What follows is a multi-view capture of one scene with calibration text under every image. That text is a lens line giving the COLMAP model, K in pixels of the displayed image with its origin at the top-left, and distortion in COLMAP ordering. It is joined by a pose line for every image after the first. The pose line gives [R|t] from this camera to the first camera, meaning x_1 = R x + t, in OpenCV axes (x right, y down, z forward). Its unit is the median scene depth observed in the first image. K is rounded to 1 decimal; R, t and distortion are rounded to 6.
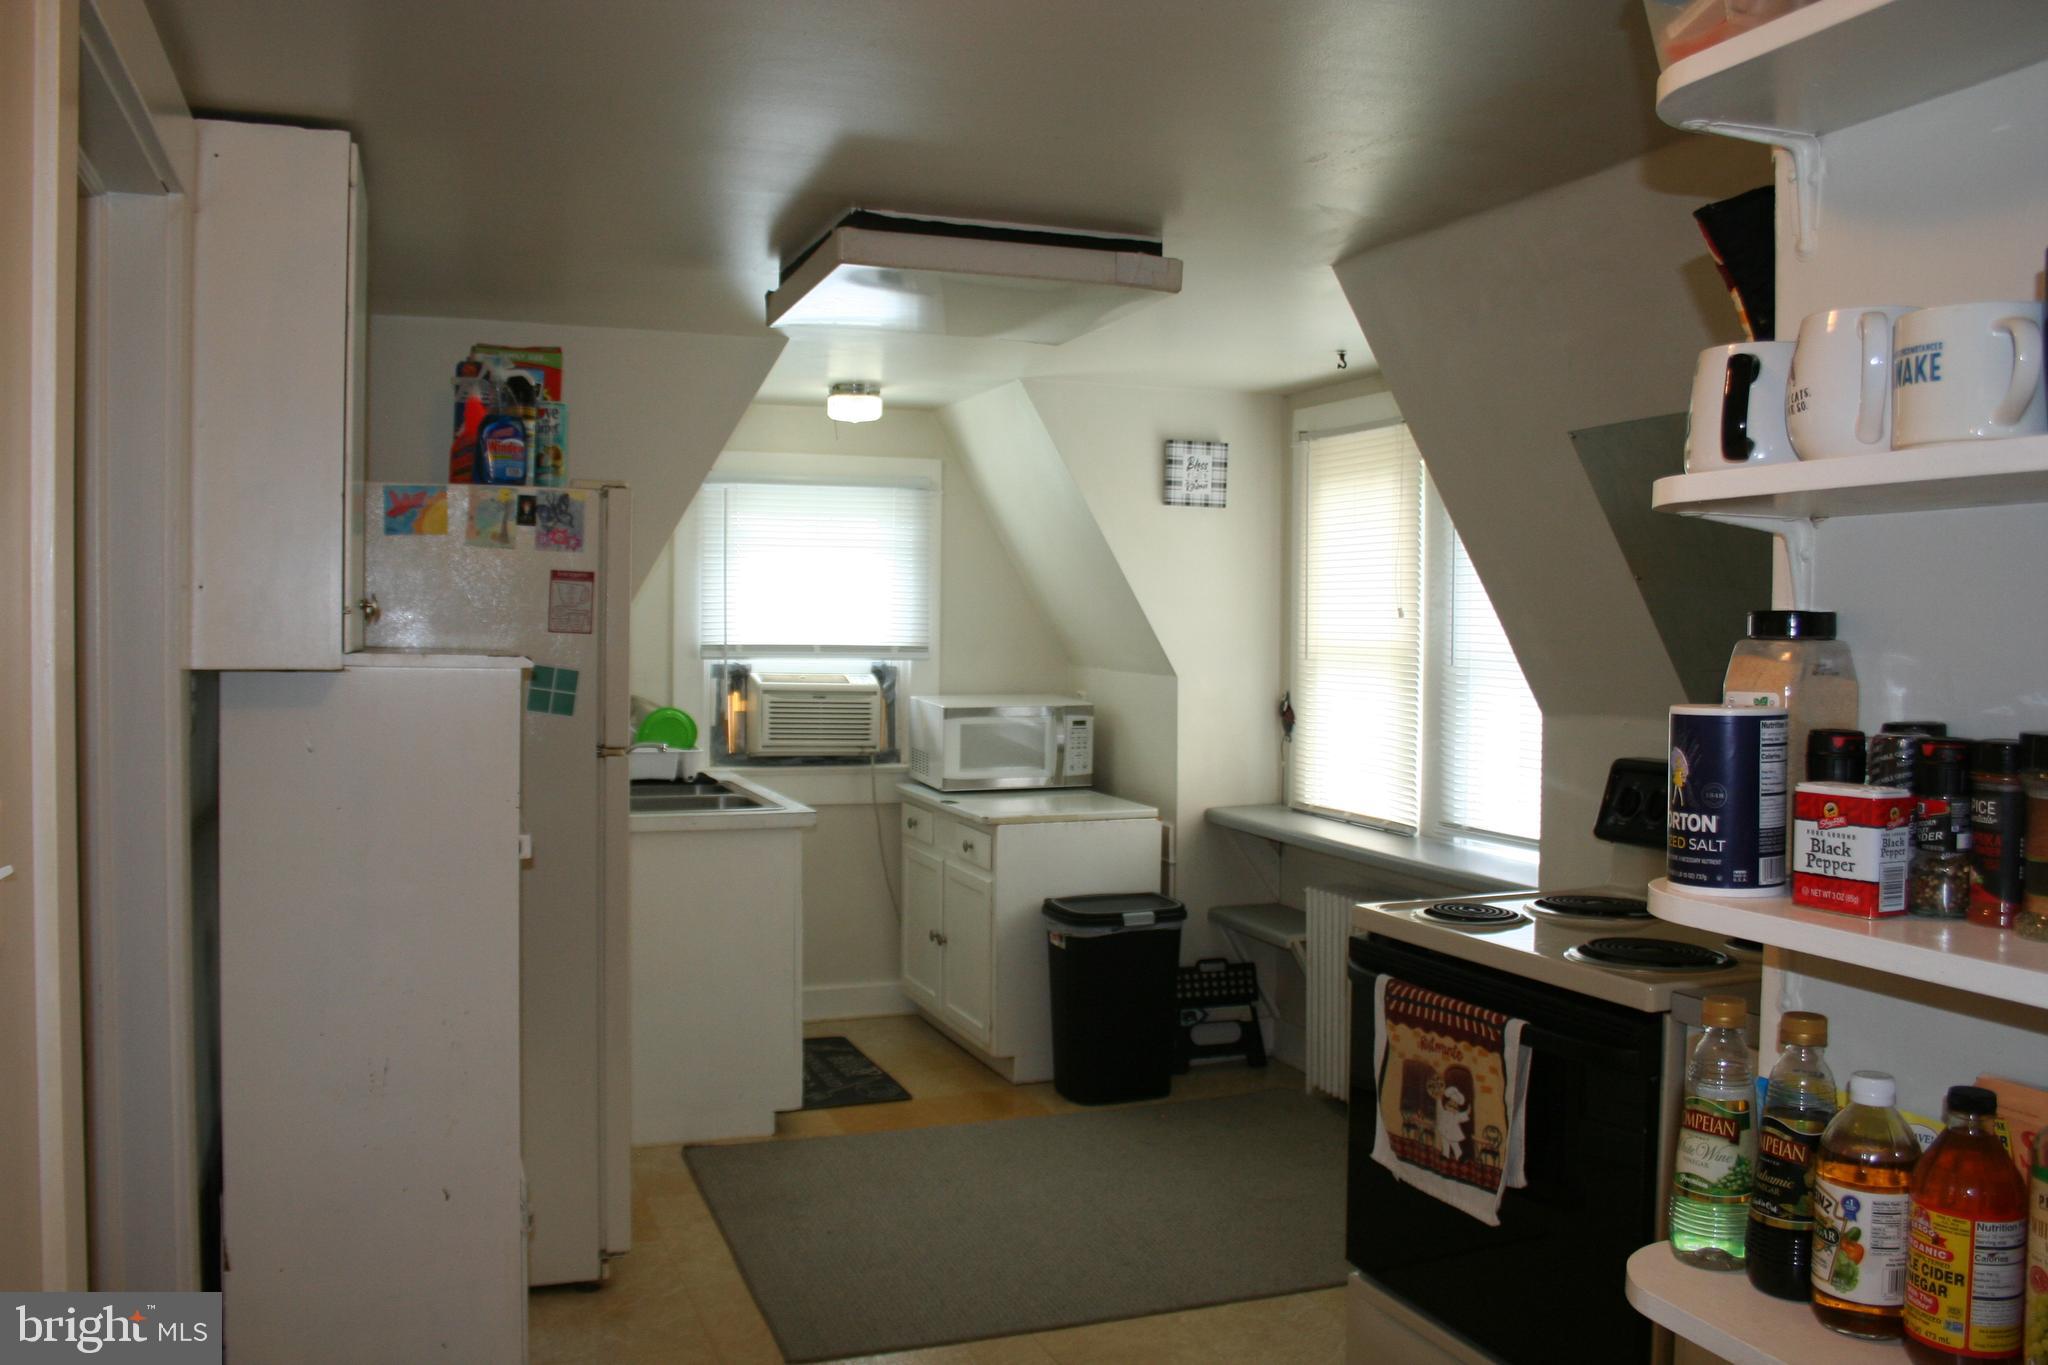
lens RADIAL K [[1728.3, 0, 1024.7], [0, 1728.3, 670.8], [0, 0, 1]] dist [-0.106735, 0.046499]
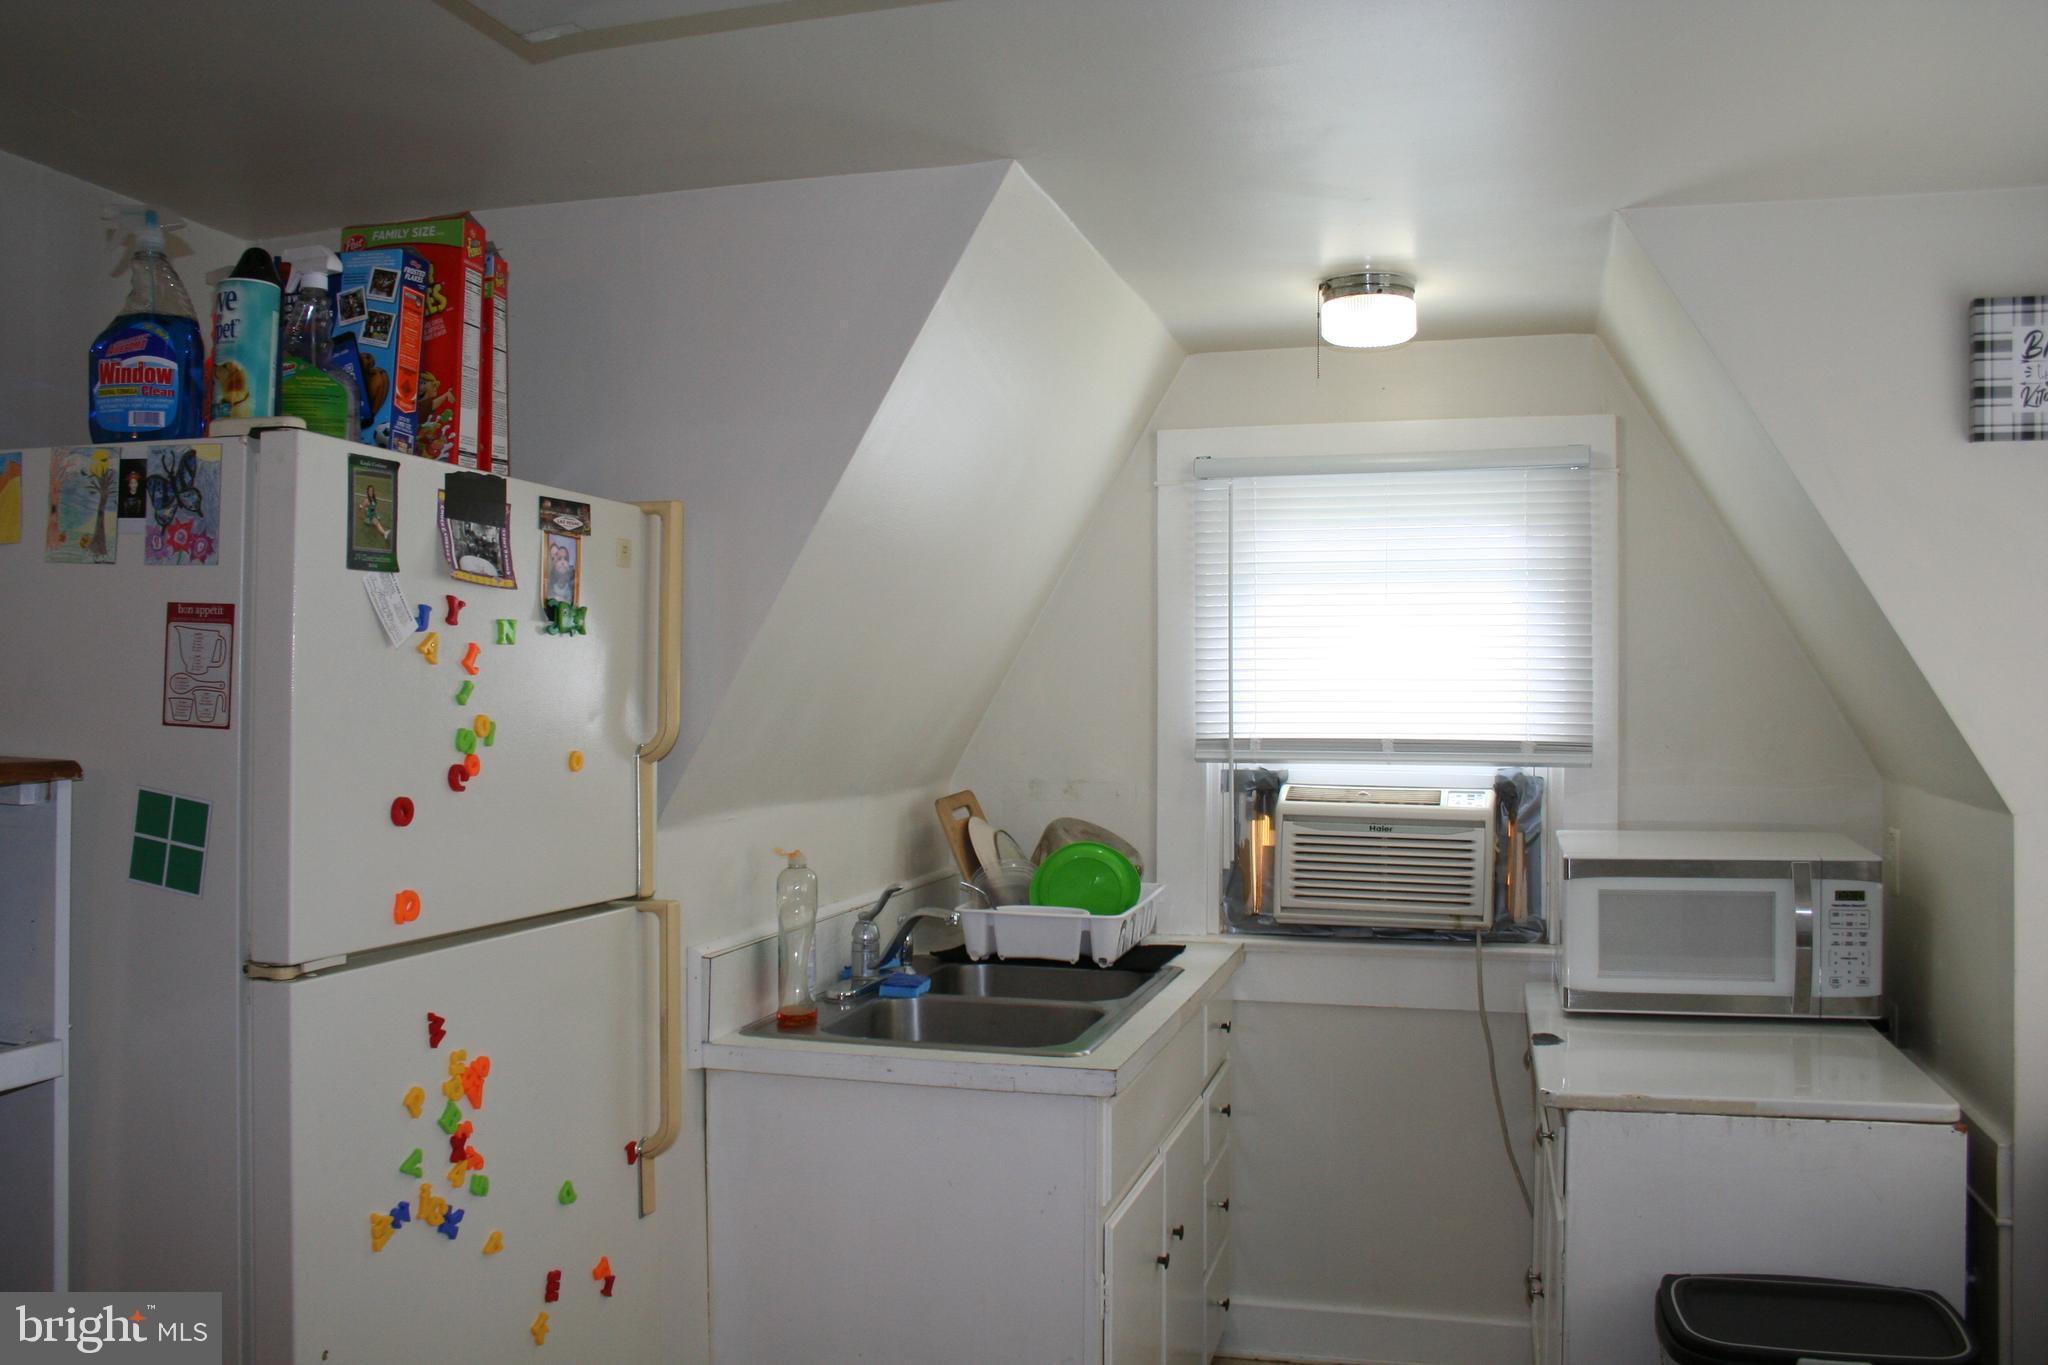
lens RADIAL K [[1728.3, 0, 1018.9], [0, 1728.3, 701.6], [0, 0, 1]] dist [-0.106735, 0.046499]
pose [[0.801056, -0.007335, -0.598545, 0.143662], [-0.009958, 0.999623, -0.025577, -0.012709], [0.598507, 0.026449, 0.800681, 0.489466]]
